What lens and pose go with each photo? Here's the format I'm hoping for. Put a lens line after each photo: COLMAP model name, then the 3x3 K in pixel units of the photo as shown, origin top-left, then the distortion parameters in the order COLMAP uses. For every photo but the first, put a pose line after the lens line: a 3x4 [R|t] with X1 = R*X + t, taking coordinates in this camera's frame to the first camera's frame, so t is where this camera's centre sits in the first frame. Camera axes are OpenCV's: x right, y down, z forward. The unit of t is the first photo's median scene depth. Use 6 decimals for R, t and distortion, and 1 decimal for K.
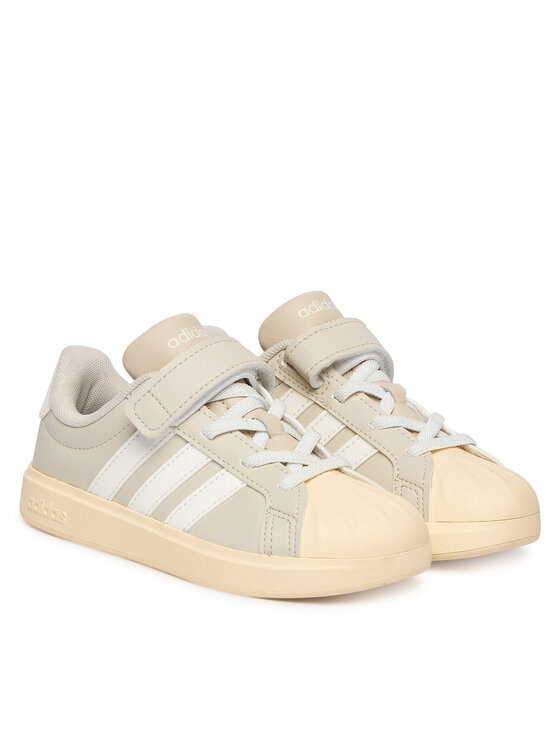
lens RADIAL K [[1898.1, 0, 280.0], [0, 1898.1, 373.0], [0, 0, 1]] dist [0.024805, 0.032371]
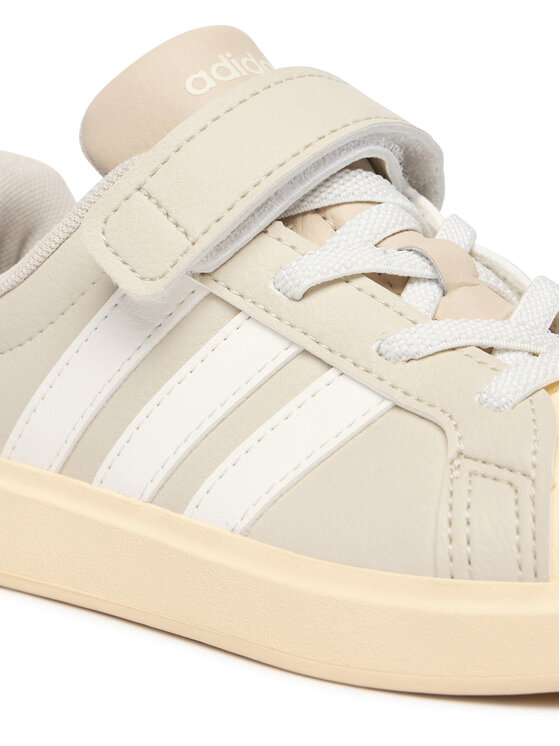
lens RADIAL K [[1799.4, 0, 280.0], [0, 1799.4, 373.0], [0, 0, 1]] dist [-0.050390, -0.008657]
pose [[0.998886, -0.028886, -0.037306, -0.026180], [0.025608, 0.996006, -0.085539, 0.082155], [0.039628, 0.084489, 0.995636, 0.625654]]
